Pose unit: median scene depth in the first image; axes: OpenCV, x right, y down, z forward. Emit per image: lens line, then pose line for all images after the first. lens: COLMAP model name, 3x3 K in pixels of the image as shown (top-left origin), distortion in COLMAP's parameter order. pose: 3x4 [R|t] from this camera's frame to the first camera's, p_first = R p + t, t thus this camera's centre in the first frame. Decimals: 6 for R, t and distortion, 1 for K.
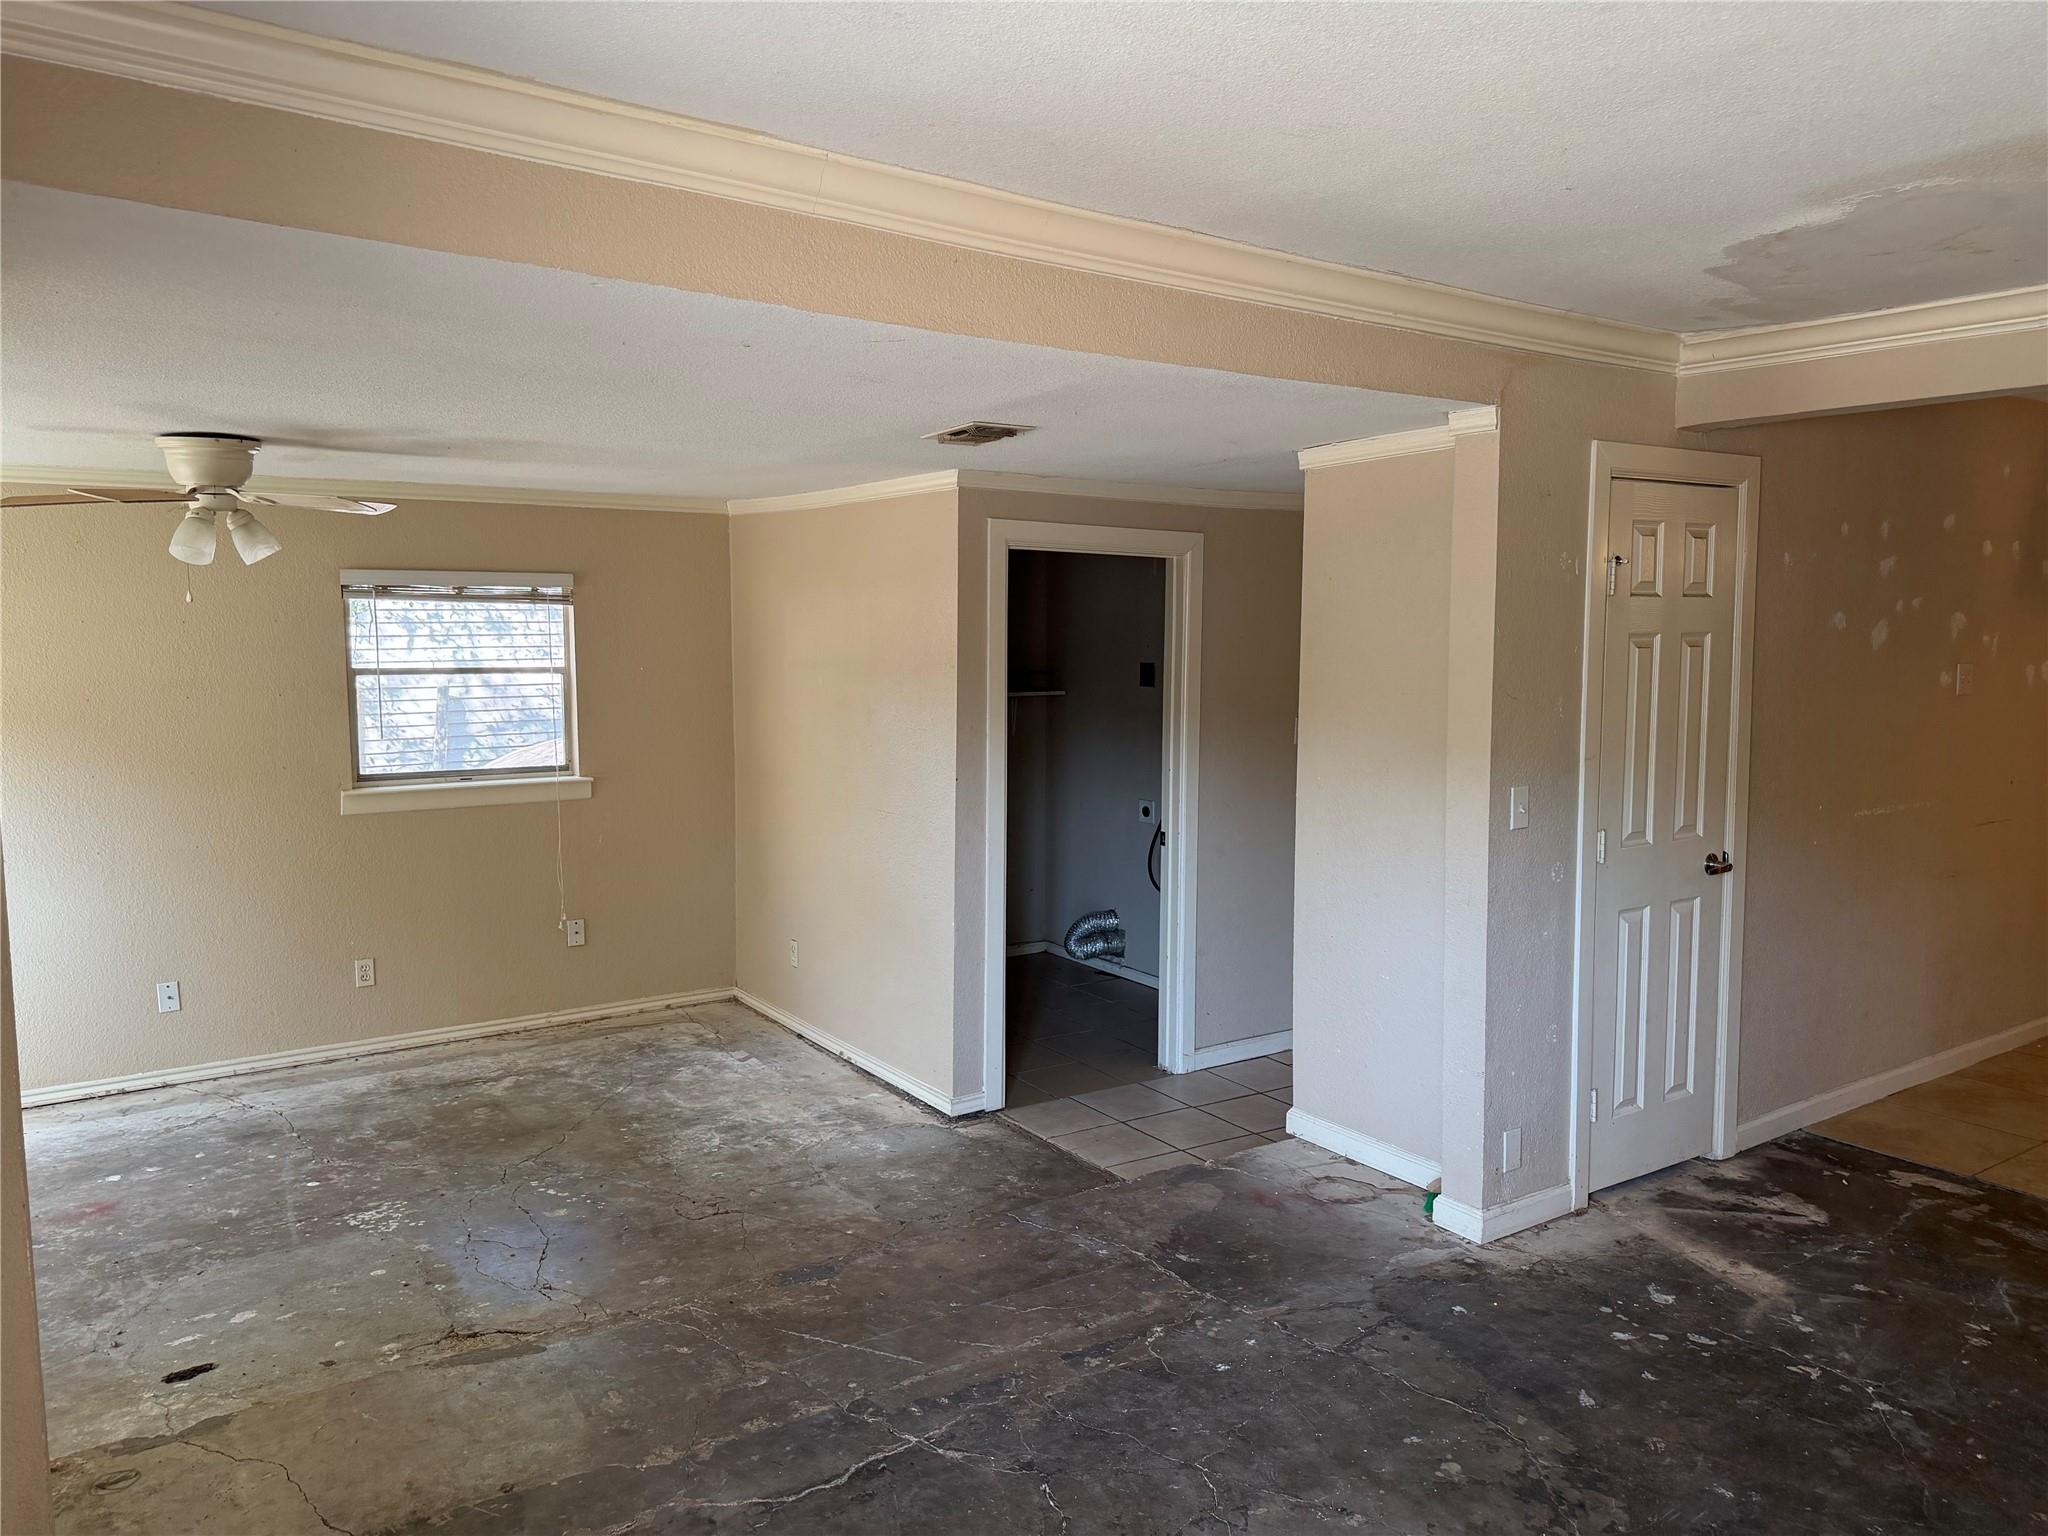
lens RADIAL K [[1448.2, 0, 1022.8], [0, 1448.2, 777.8], [0, 0, 1]] dist [0.063029, -0.082764]
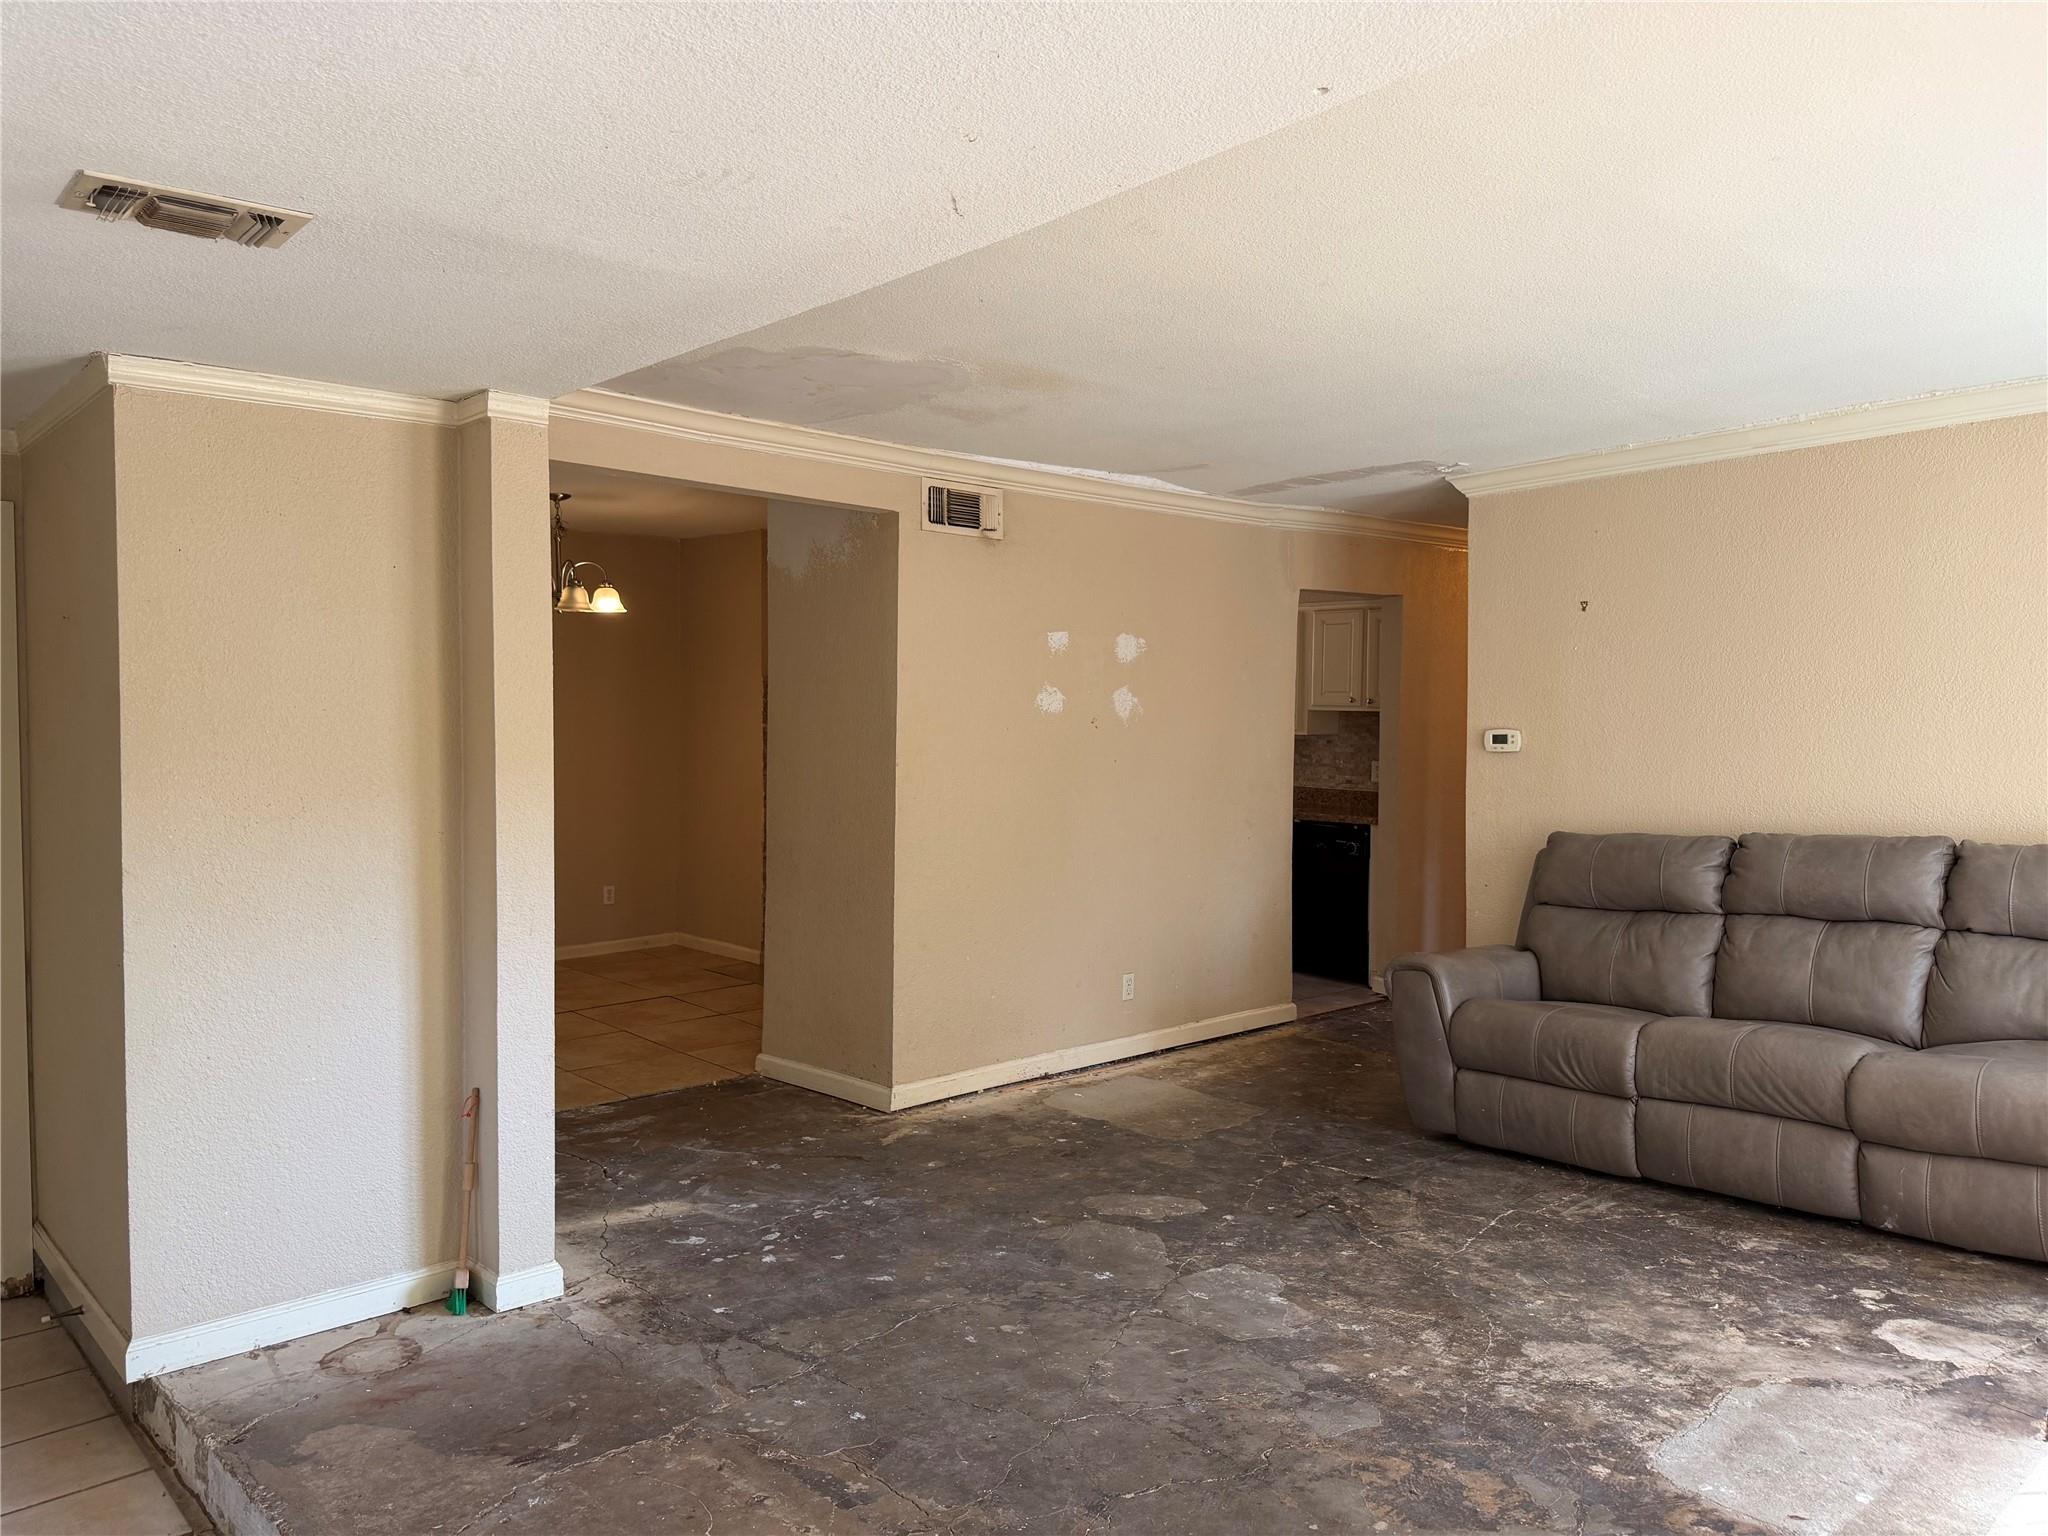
lens RADIAL K [[1448.2, 0, 1045.4], [0, 1448.2, 729.0], [0, 0, 1]] dist [0.063029, -0.082764]
pose [[-0.153490, -0.012473, 0.988072, -0.695101], [0.102111, 0.994367, 0.028415, -0.033303], [-0.982860, 0.105254, -0.151351, 0.872904]]
